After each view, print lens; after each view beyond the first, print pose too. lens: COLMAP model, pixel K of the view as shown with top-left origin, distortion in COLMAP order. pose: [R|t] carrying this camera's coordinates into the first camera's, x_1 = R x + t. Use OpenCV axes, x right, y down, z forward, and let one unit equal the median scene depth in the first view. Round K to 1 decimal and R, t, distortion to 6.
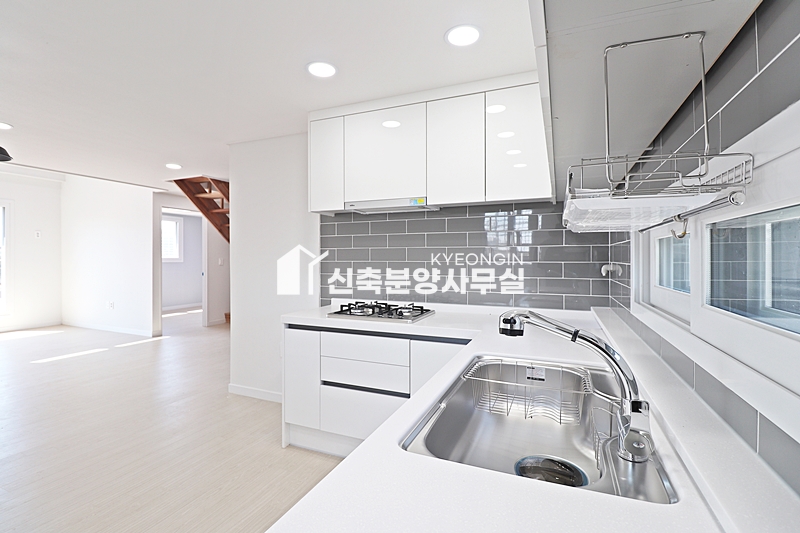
lens RADIAL K [[372.1, 0, 398.4], [0, 372.1, 258.9], [0, 0, 1]] dist [-0.001934, -0.011826]
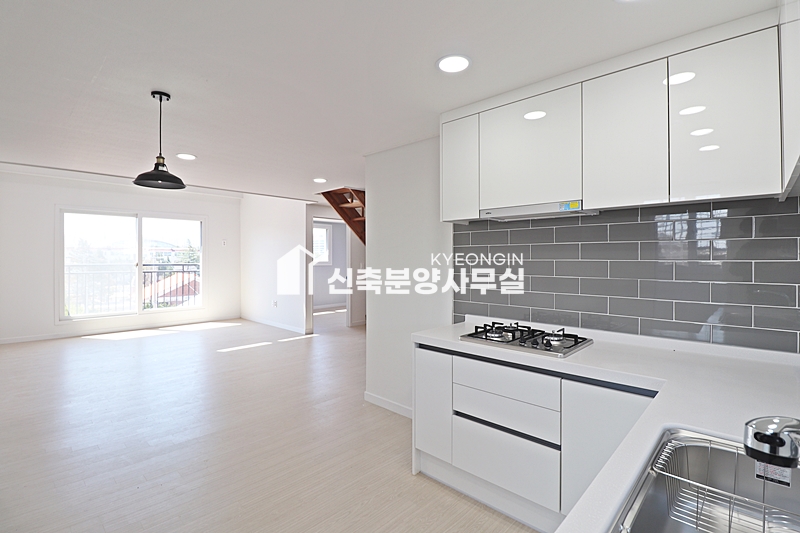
lens RADIAL K [[376.5, 0, 401.6], [0, 376.5, 258.7], [0, 0, 1]] dist [-0.000893, -0.012883]
pose [[0.938997, -0.000082, -0.343925, -0.010715], [-0.000546, 0.999998, -0.001729, -0.034980], [0.343924, 0.001811, 0.938996, 0.093587]]
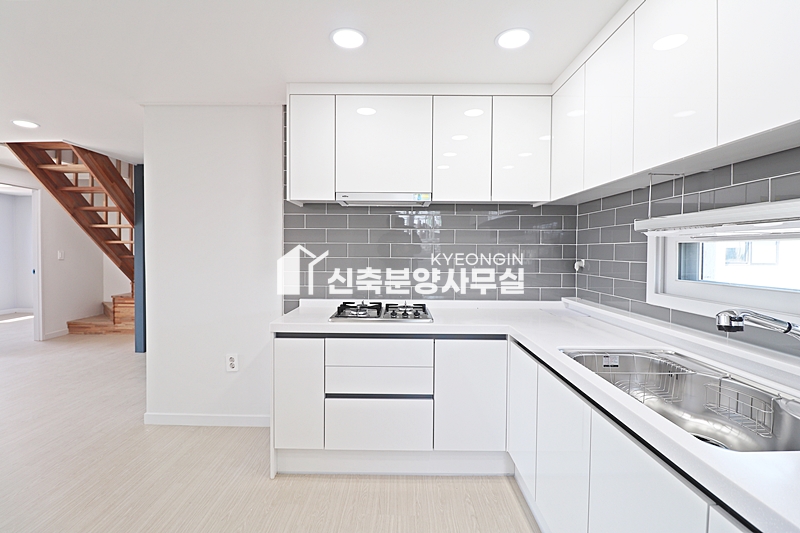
lens RADIAL K [[365.7, 0, 398.9], [0, 365.7, 258.7], [0, 0, 1]] dist [-0.002051, -0.011961]
pose [[0.923297, -0.001829, 0.384083, -0.351168], [-0.005913, 0.999802, 0.018976, -0.009838], [-0.384042, -0.019792, 0.923103, 0.129017]]
